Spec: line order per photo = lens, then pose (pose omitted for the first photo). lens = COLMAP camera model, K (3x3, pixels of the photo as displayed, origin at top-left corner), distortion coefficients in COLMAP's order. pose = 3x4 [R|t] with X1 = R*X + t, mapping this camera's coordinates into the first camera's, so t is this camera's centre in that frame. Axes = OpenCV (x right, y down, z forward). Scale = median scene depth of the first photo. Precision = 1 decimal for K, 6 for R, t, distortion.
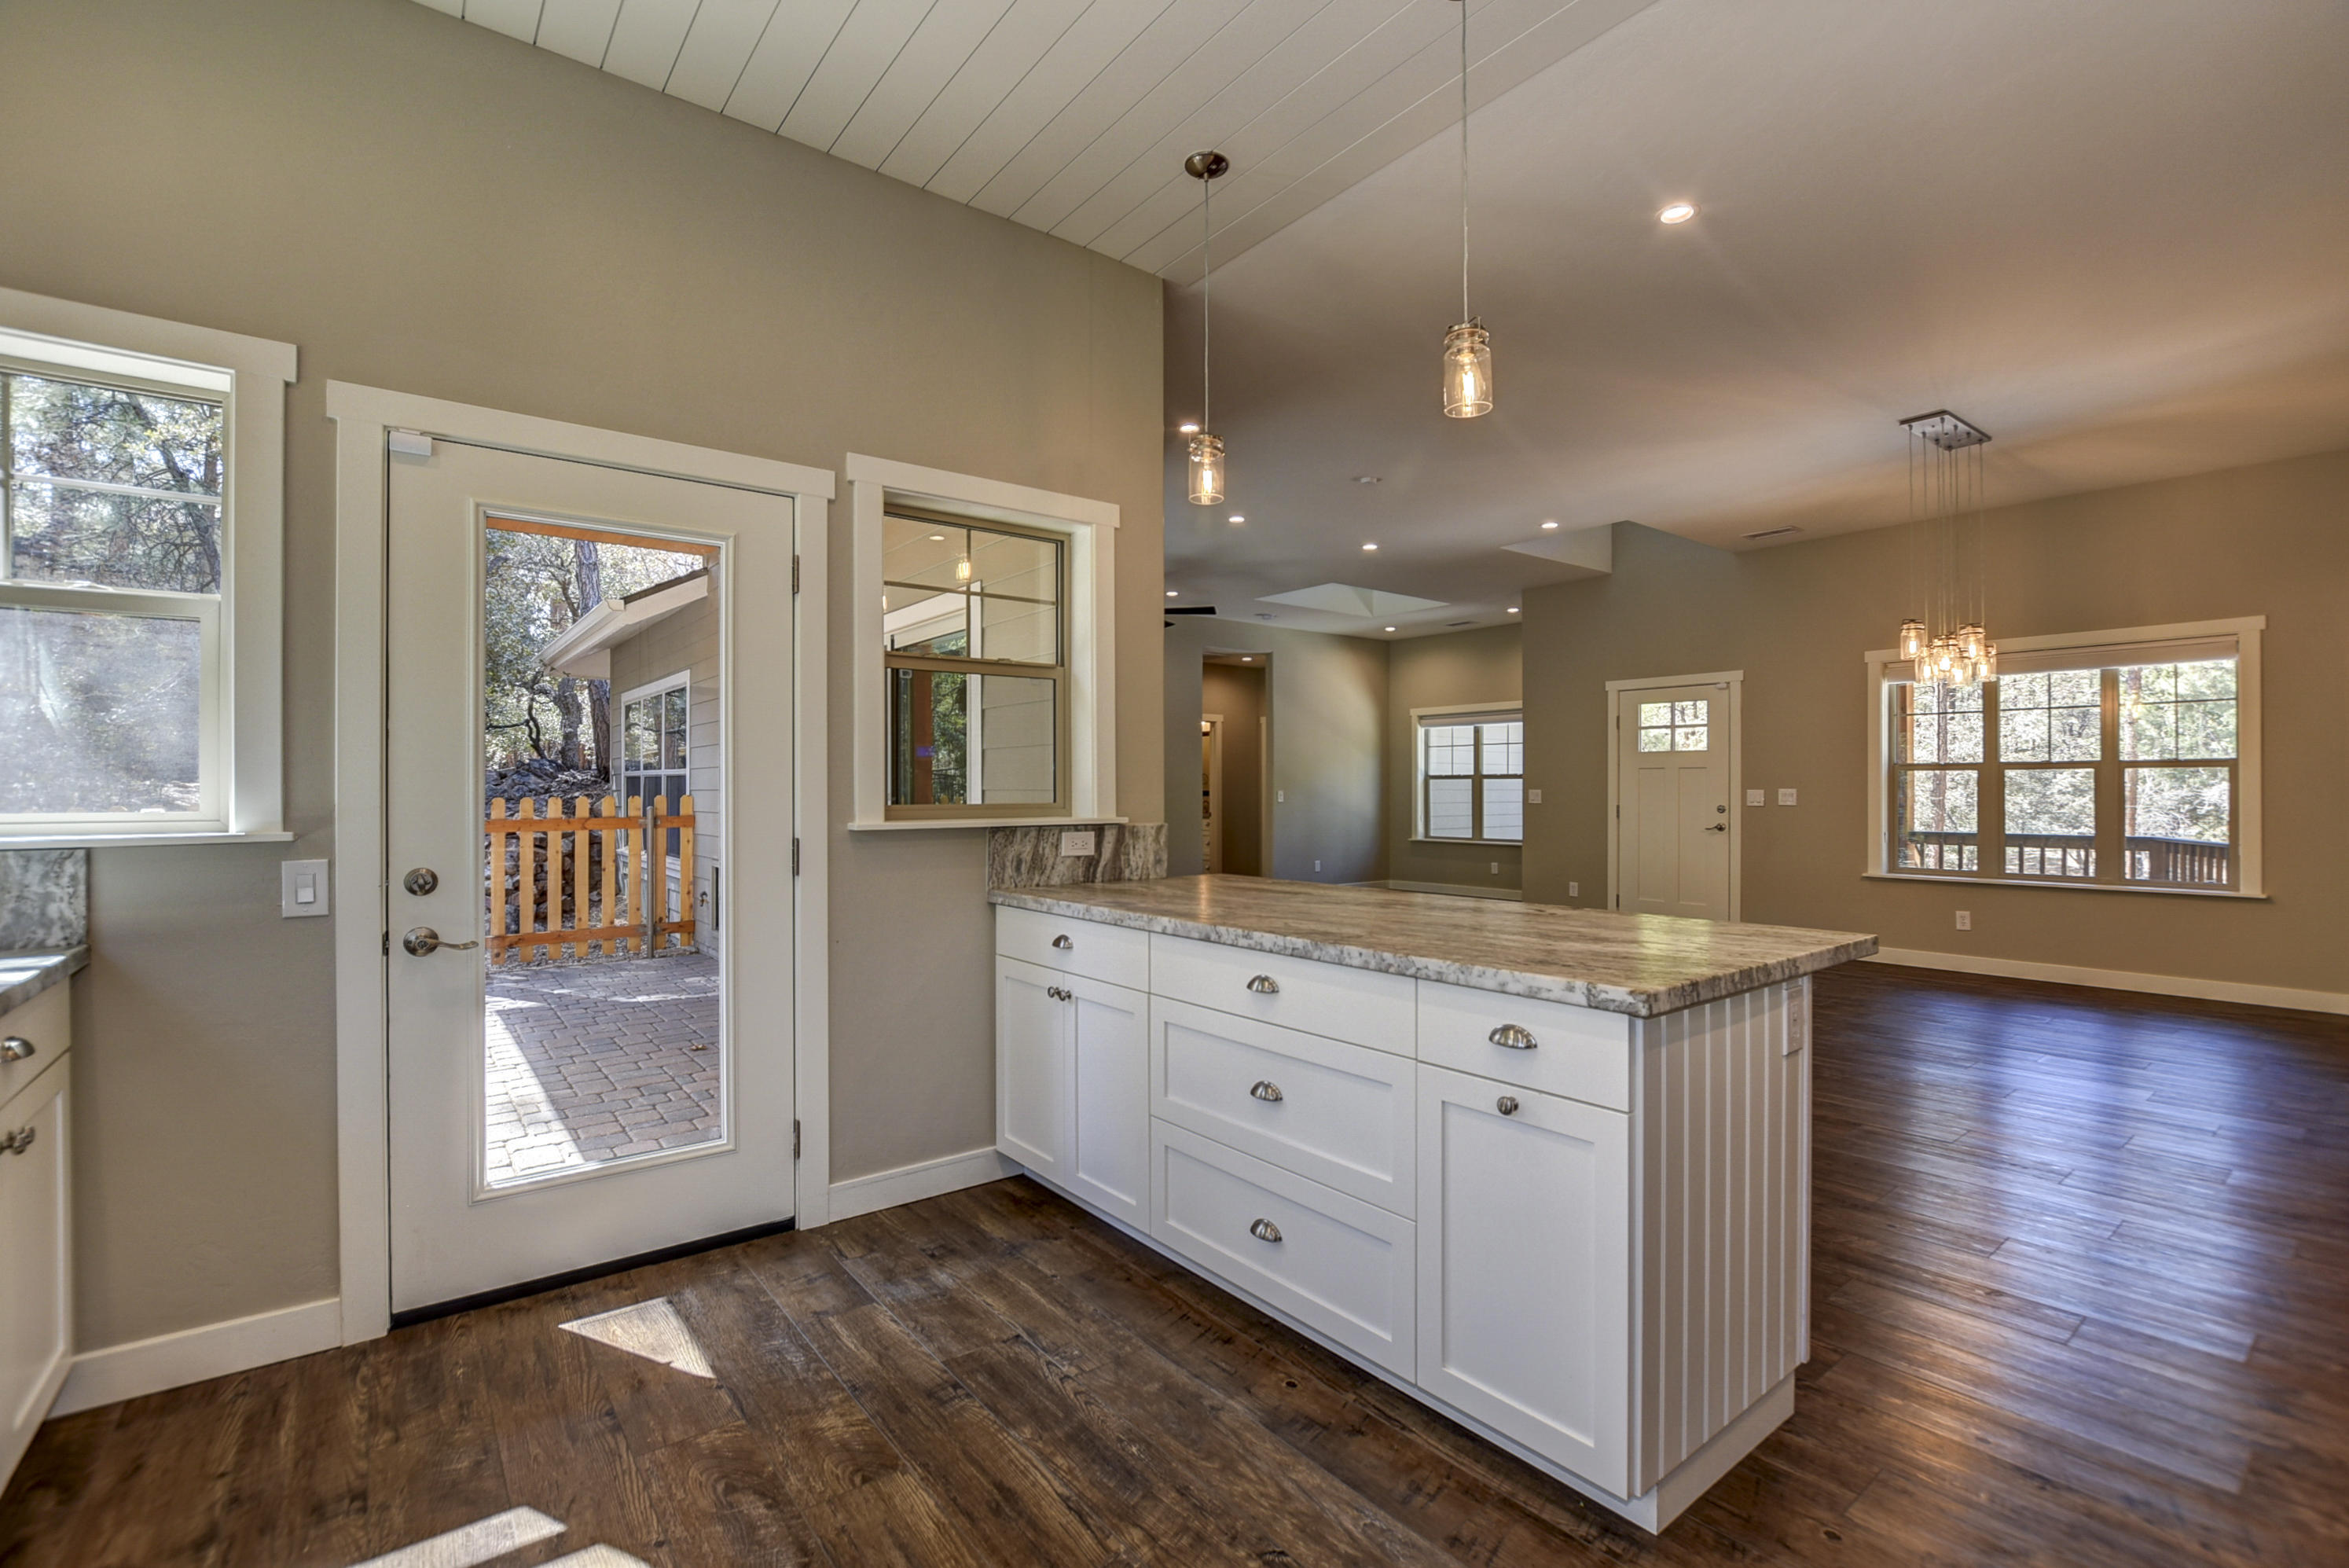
lens RADIAL K [[1060.0, 0, 1166.1], [0, 1060.0, 788.7], [0, 0, 1]] dist [-0.016845, 0.001357]
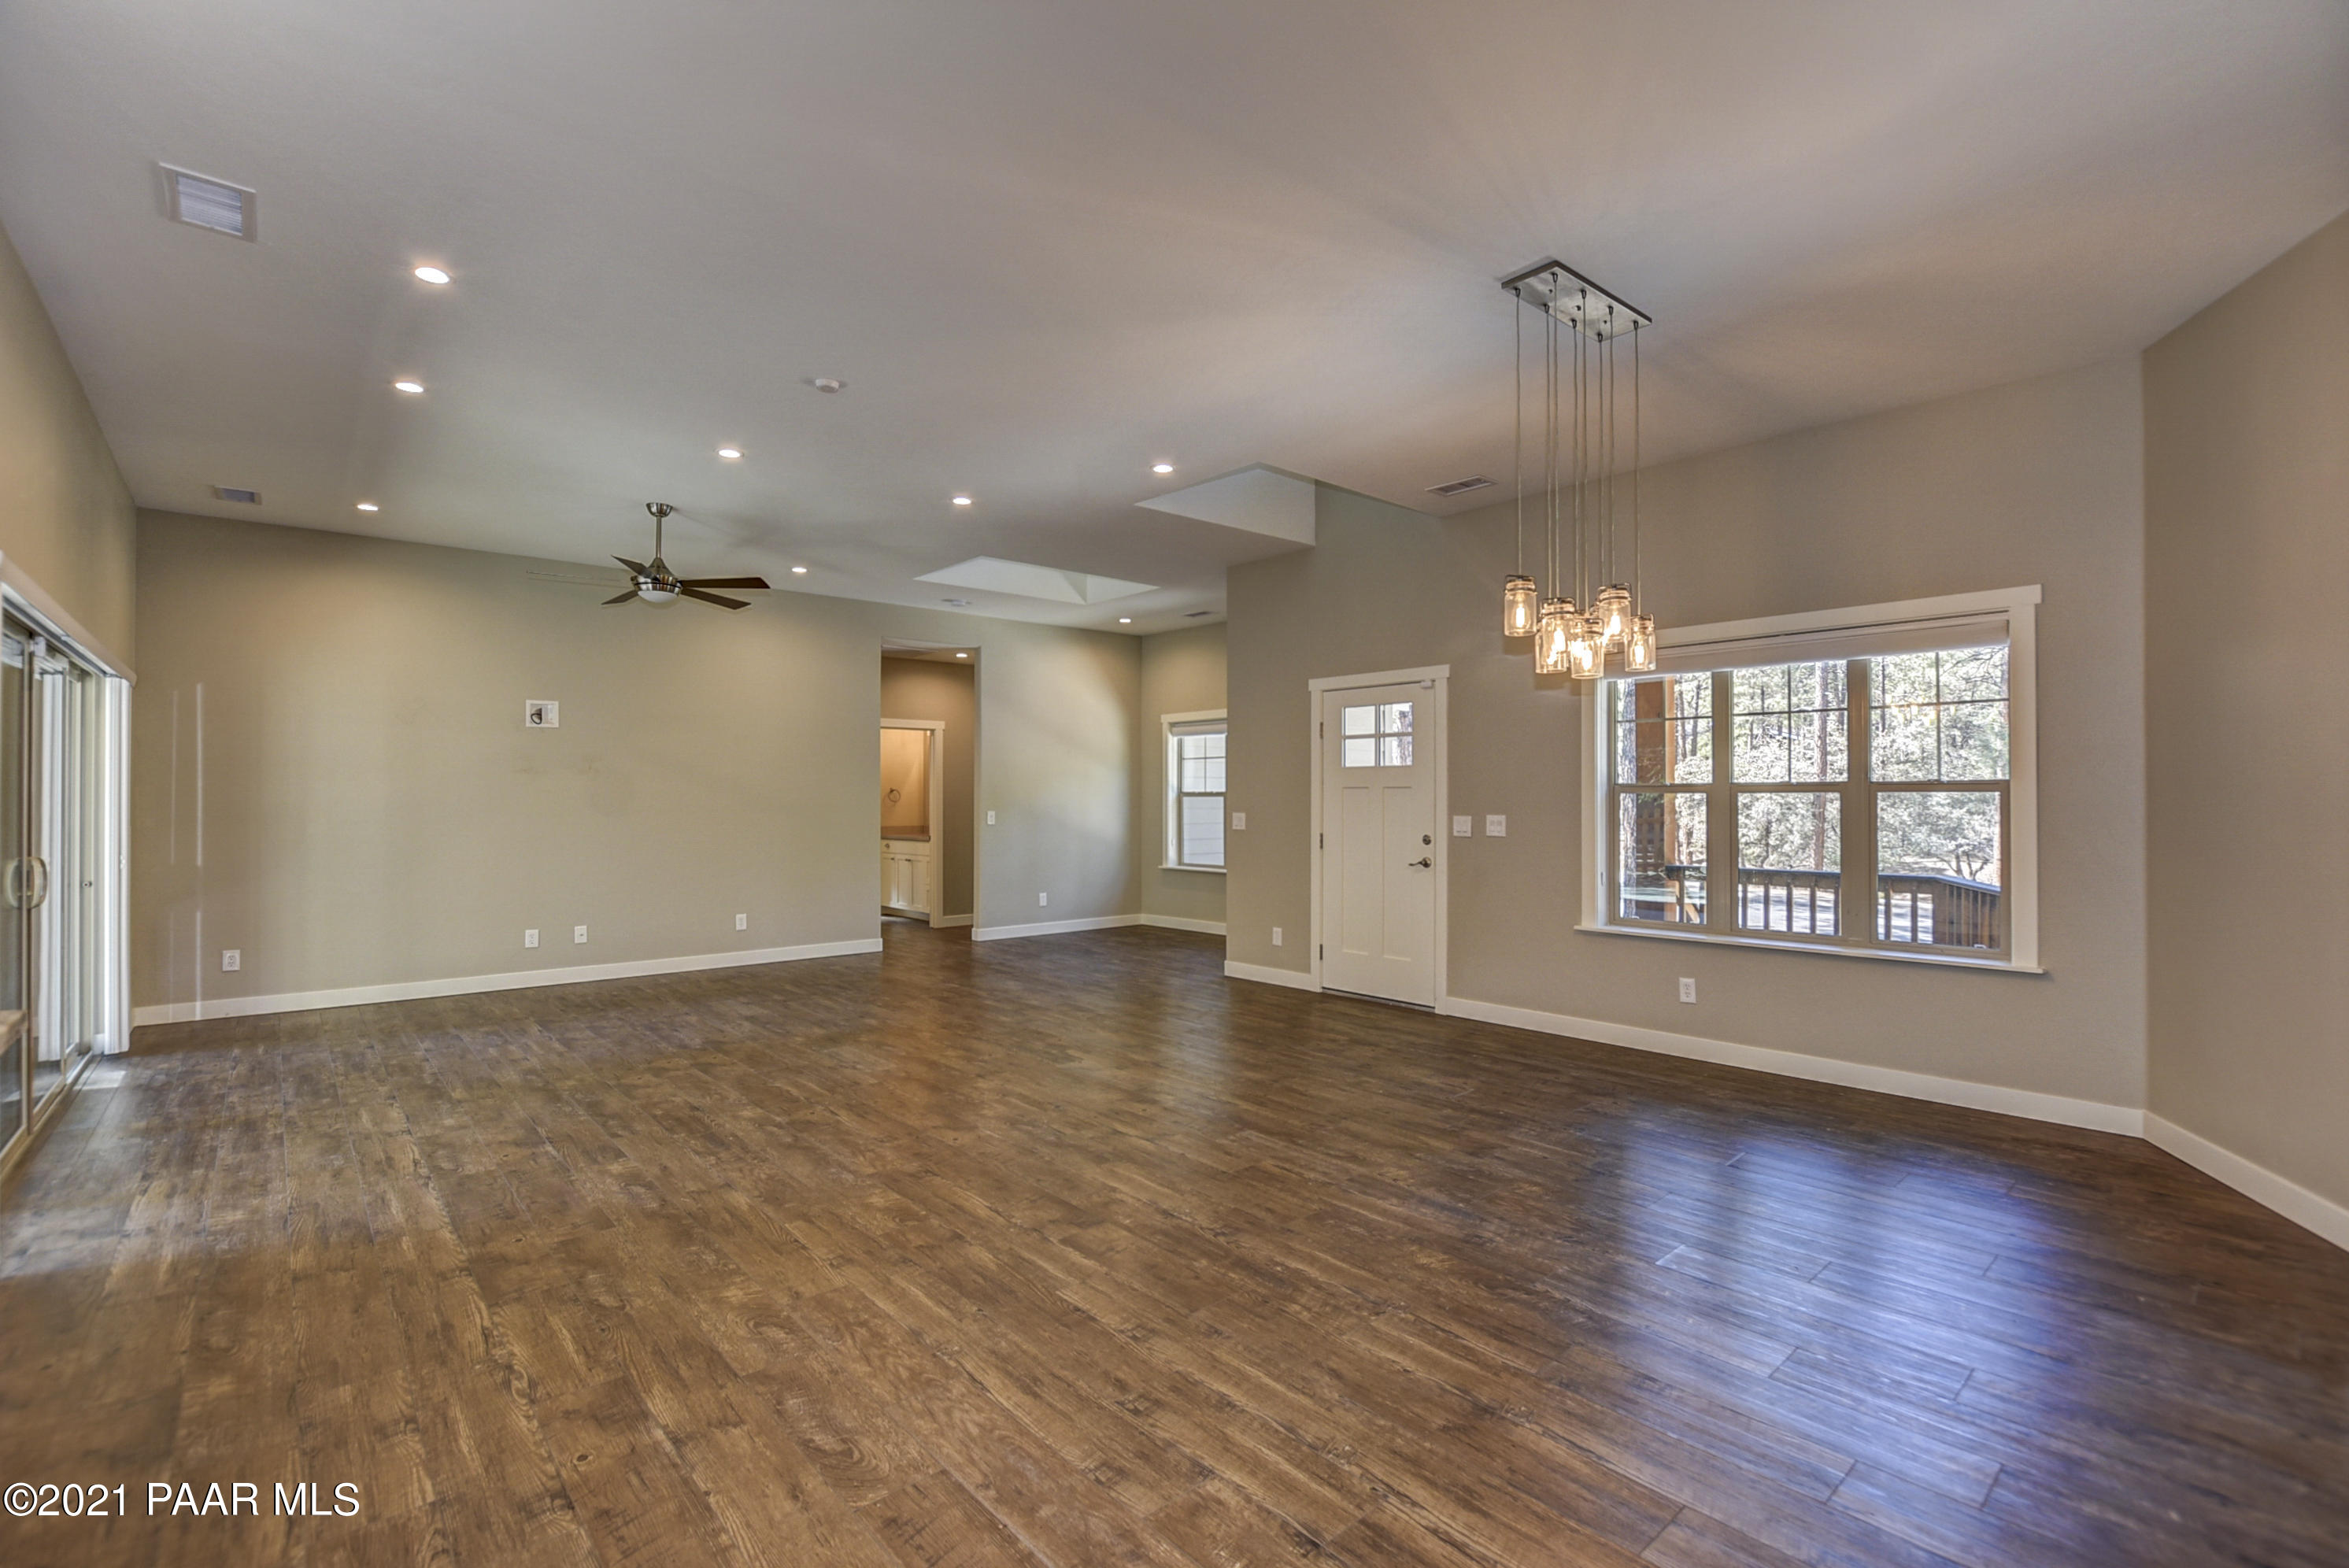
lens RADIAL K [[1059.9, 0, 1175.7], [0, 1059.9, 790.3], [0, 0, 1]] dist [-0.016845, 0.001357]
pose [[0.997958, -0.000081, 0.063872, 0.290997], [0.000559, 0.999972, -0.007460, -0.012132], [-0.063870, 0.007480, 0.997930, 0.221083]]
